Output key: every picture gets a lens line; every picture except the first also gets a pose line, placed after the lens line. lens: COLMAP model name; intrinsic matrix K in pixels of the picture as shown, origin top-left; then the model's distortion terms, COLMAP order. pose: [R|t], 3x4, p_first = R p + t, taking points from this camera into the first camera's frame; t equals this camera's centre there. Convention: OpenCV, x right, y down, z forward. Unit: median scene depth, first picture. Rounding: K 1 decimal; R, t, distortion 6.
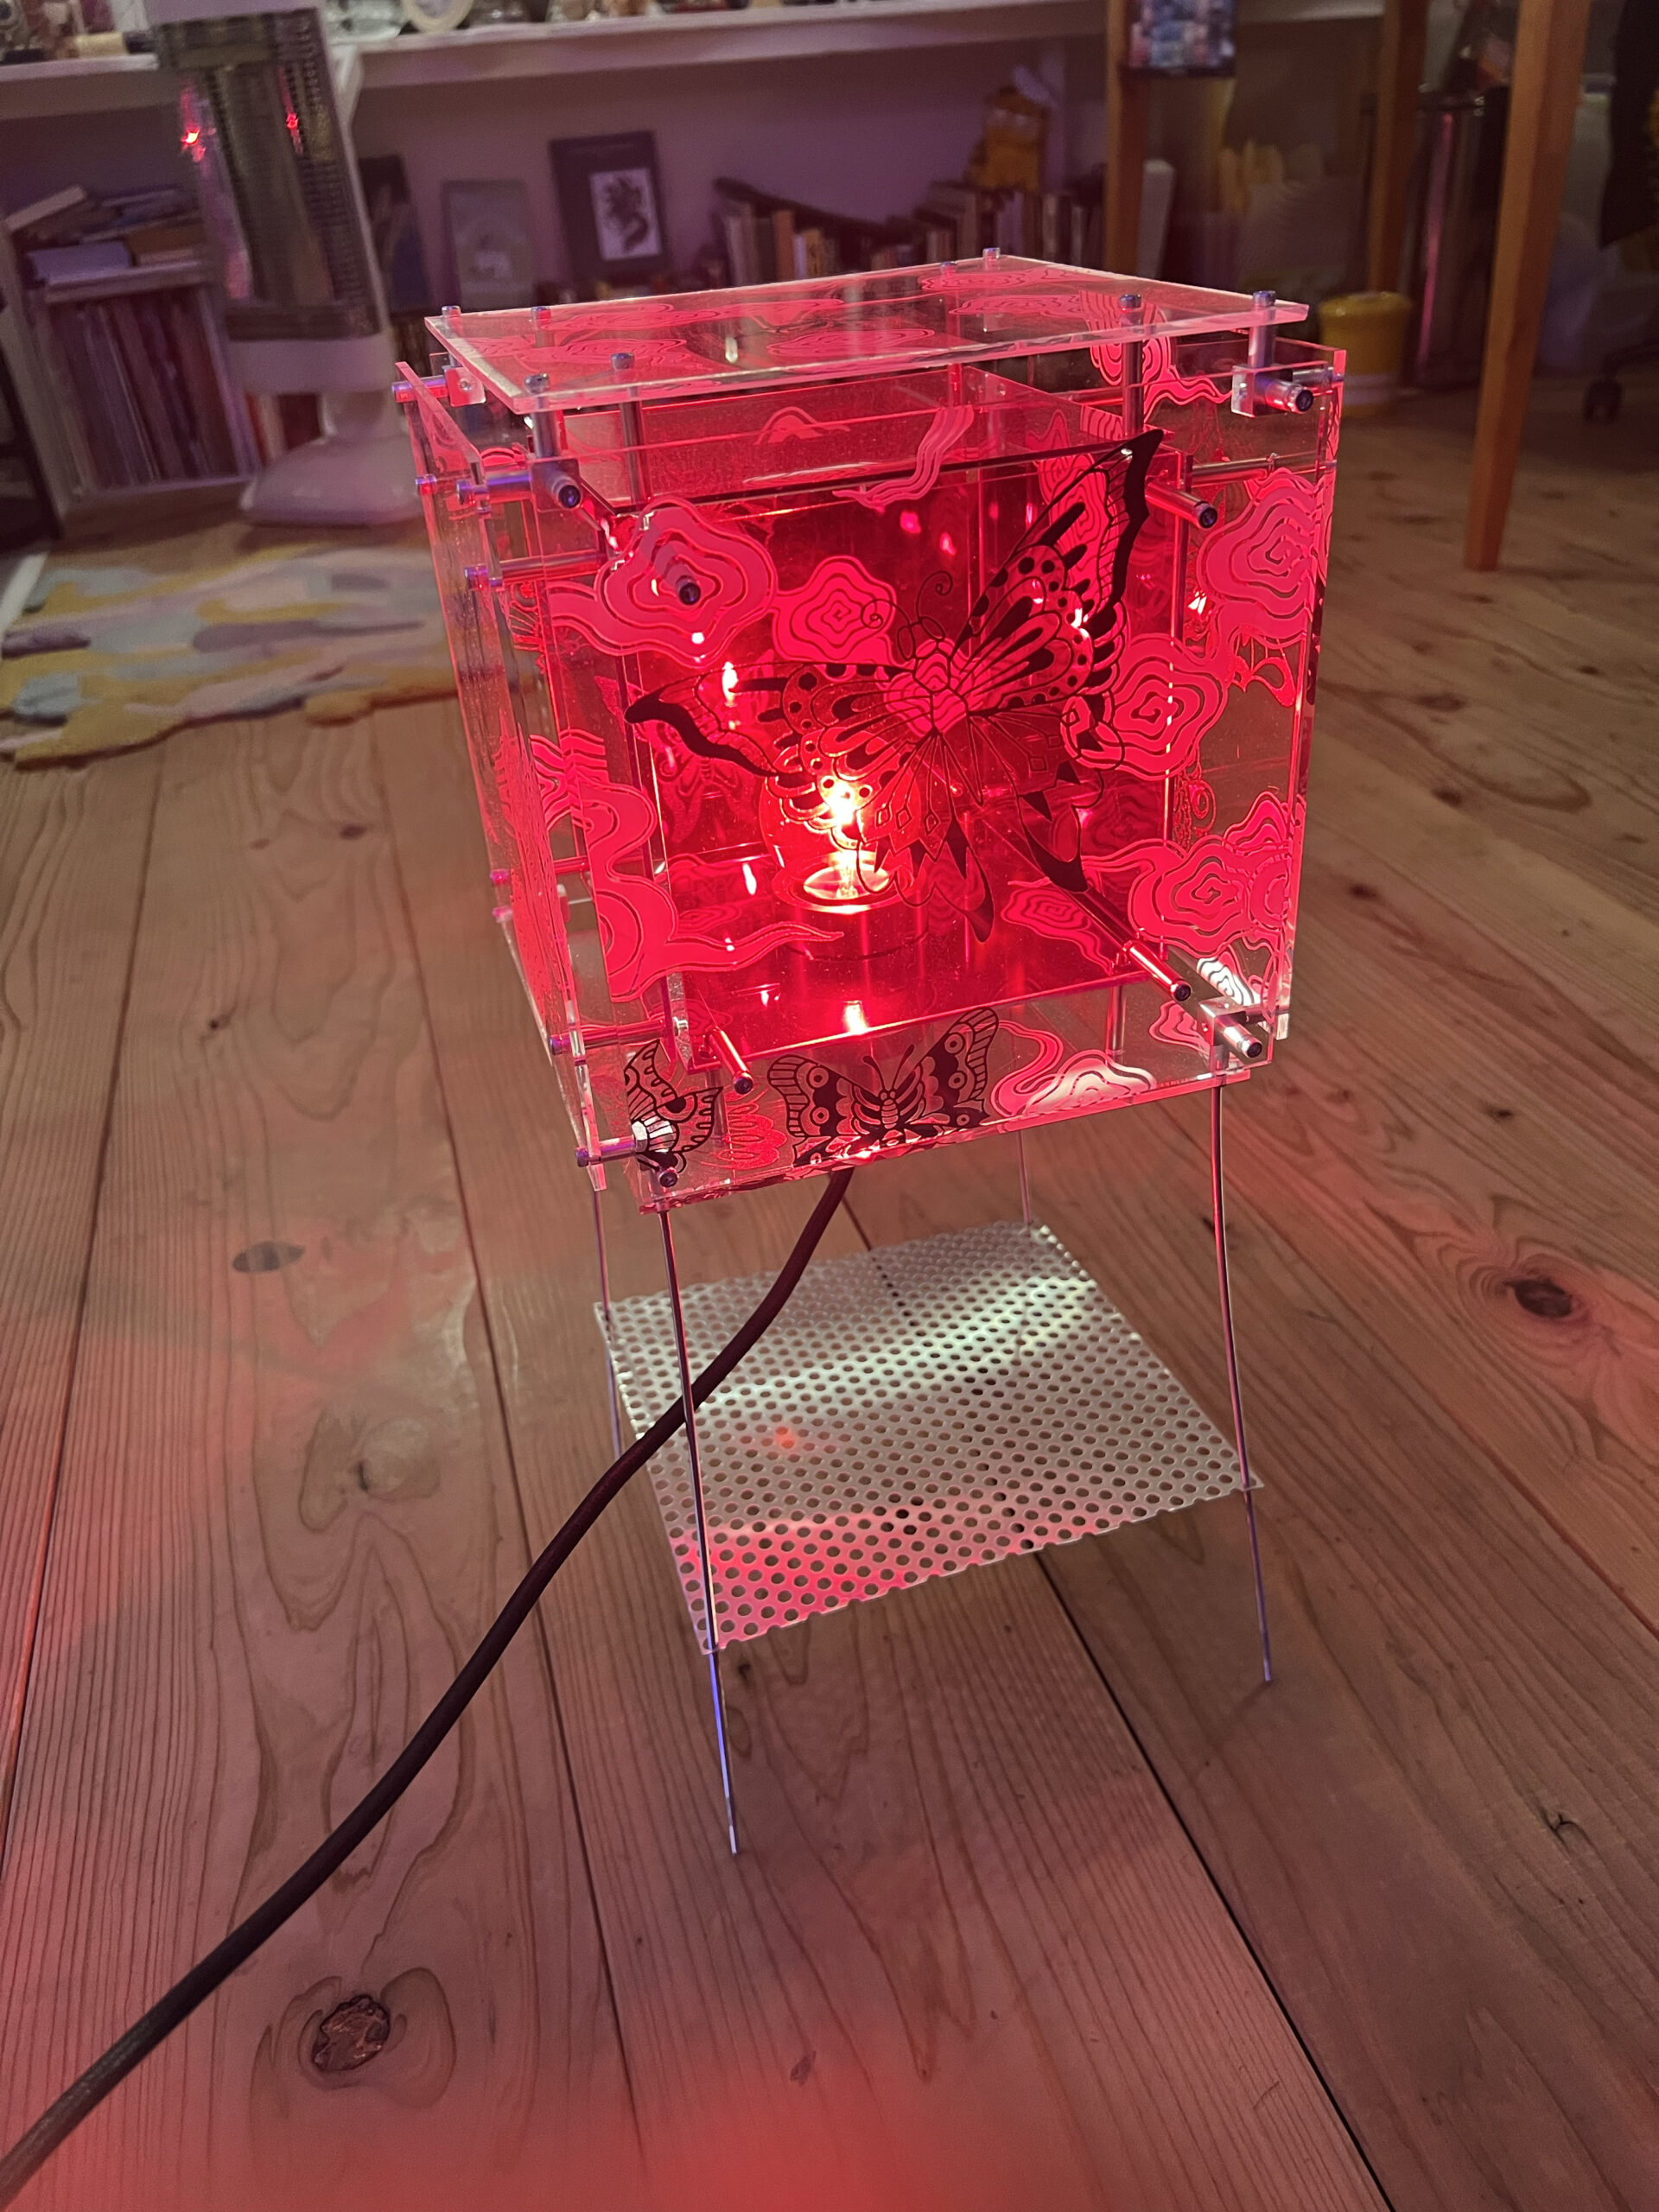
lens RADIAL K [[1663.3, 0, 829.5], [0, 1663.3, 1103.1], [0, 0, 1]] dist [0.022522, -0.056560]
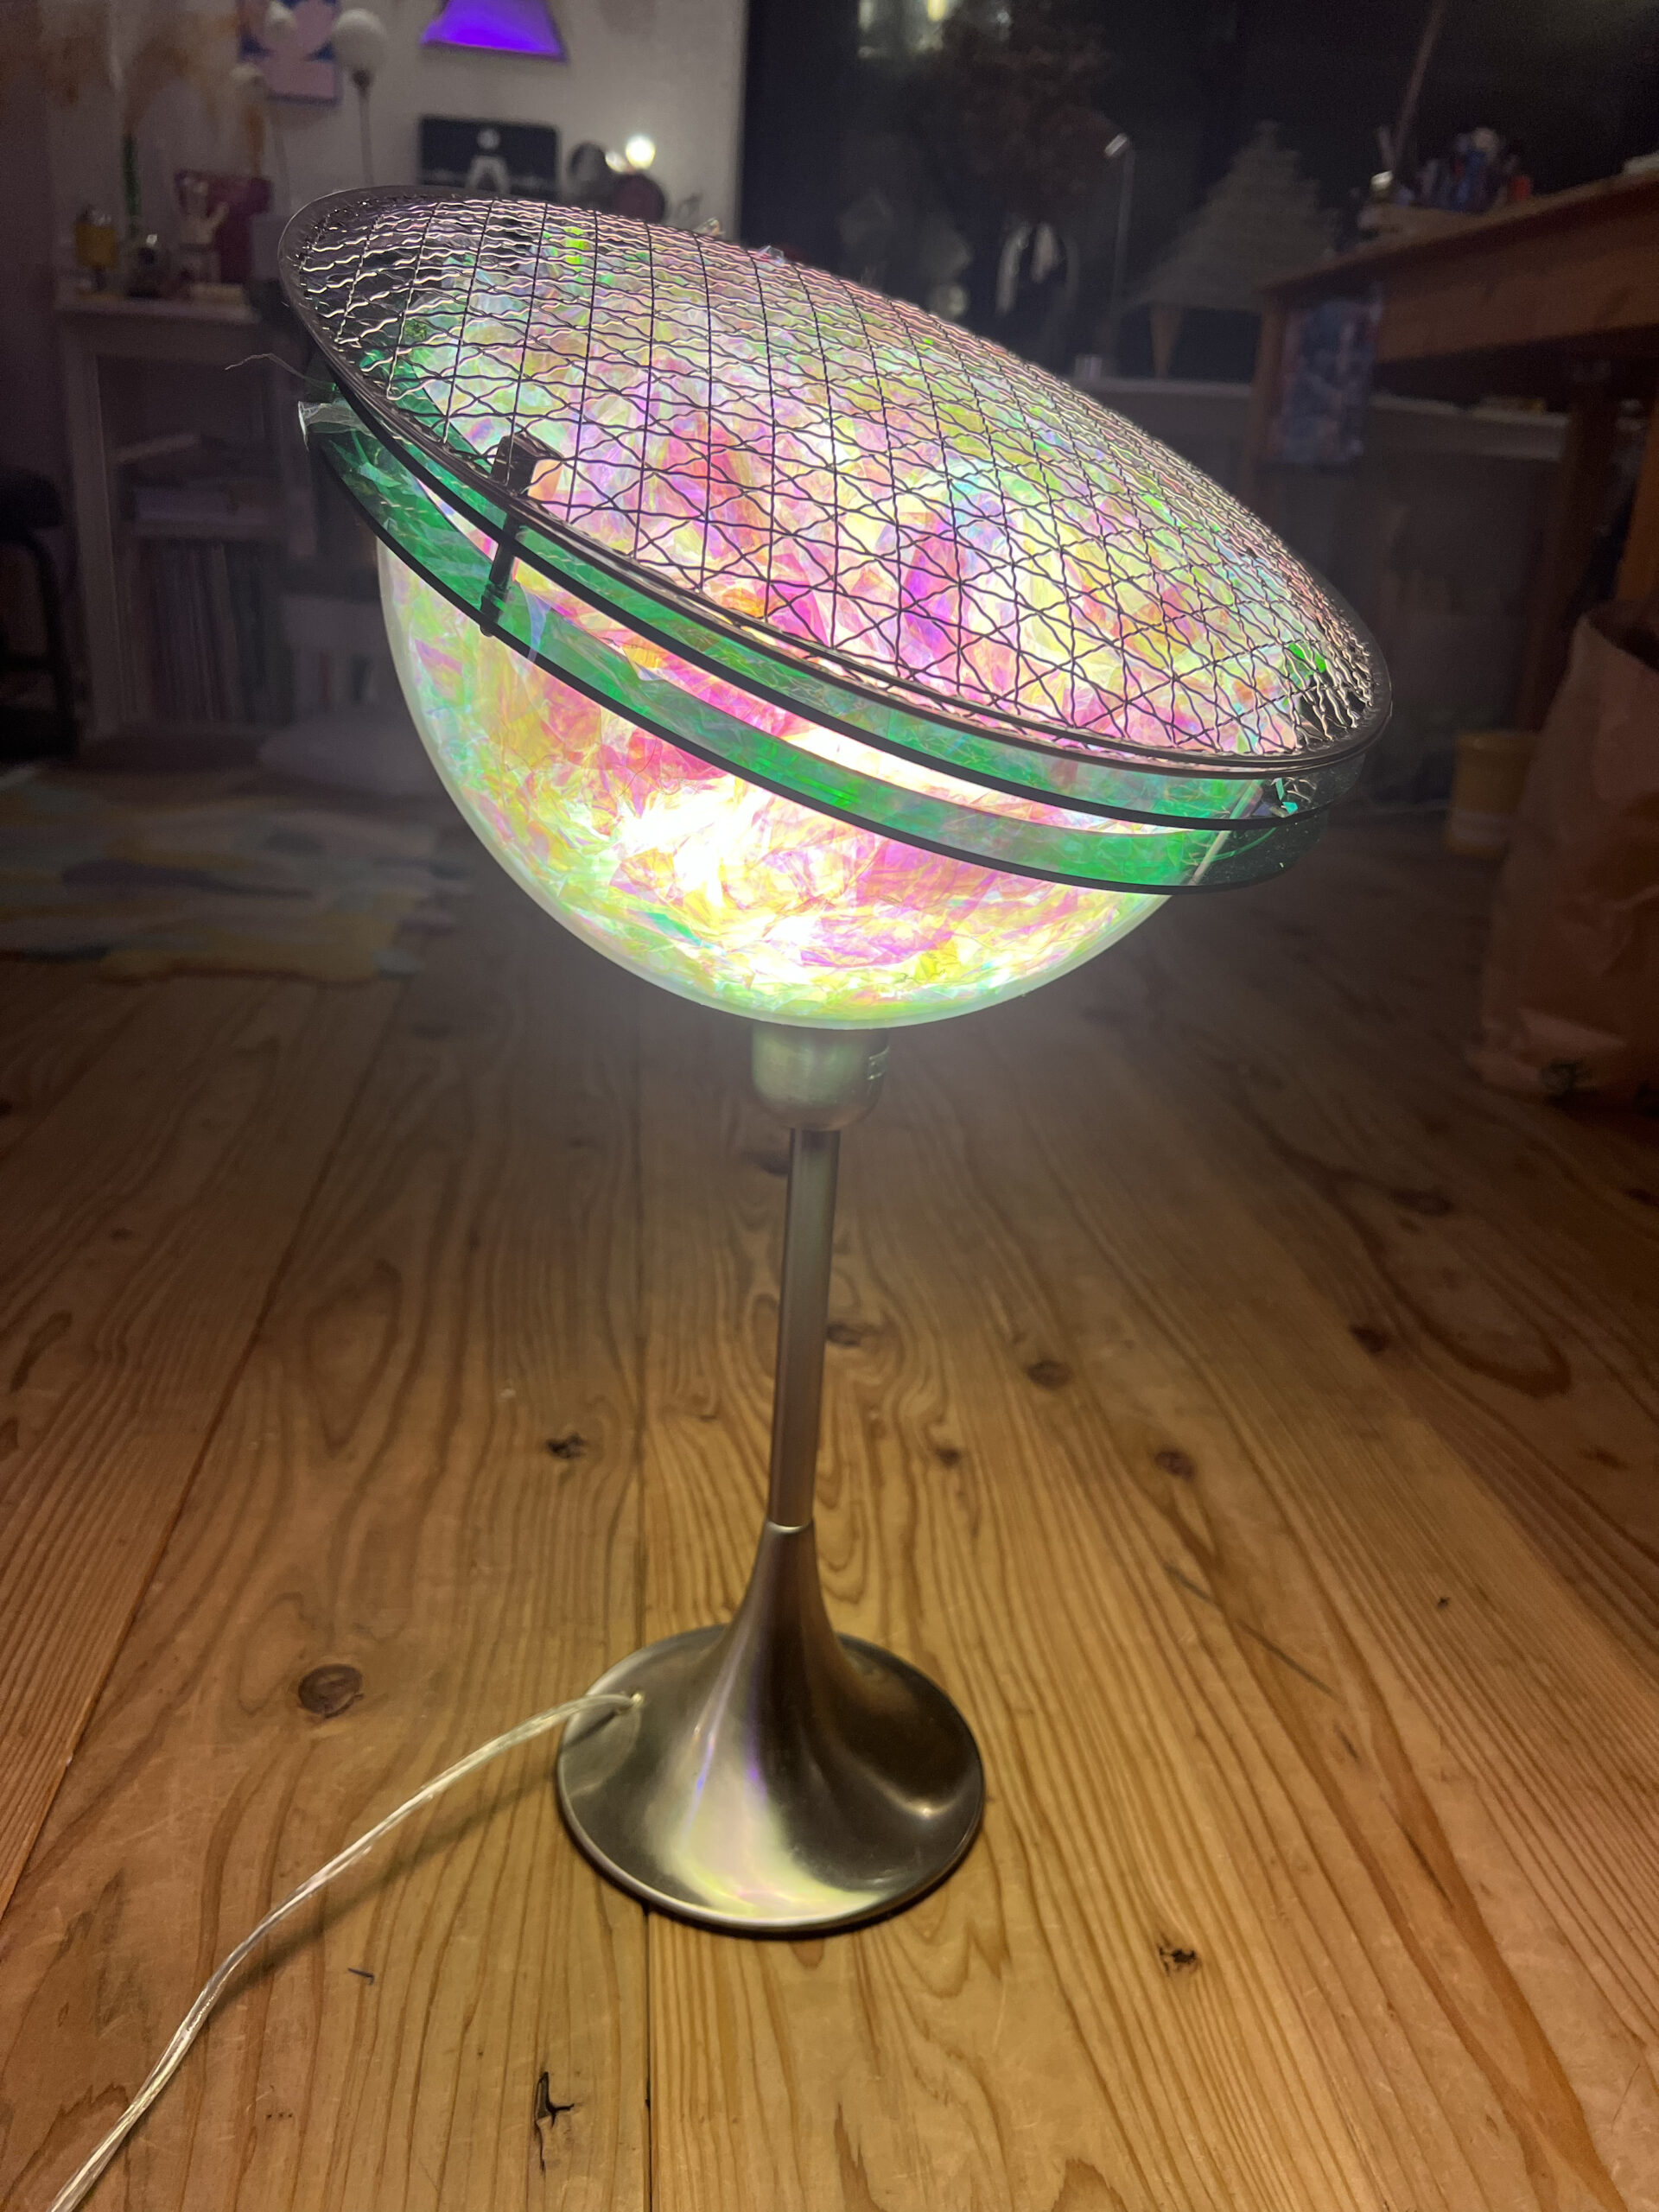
lens RADIAL K [[1663.3, 0, 826.5], [0, 1663.3, 1110.4], [0, 0, 1]] dist [0.022522, -0.056560]
pose [[0.976985, 0.177761, -0.117901, 0.185908], [-0.197233, 0.963325, -0.181947, -0.090115], [0.081234, 0.201014, 0.976214, 0.231304]]
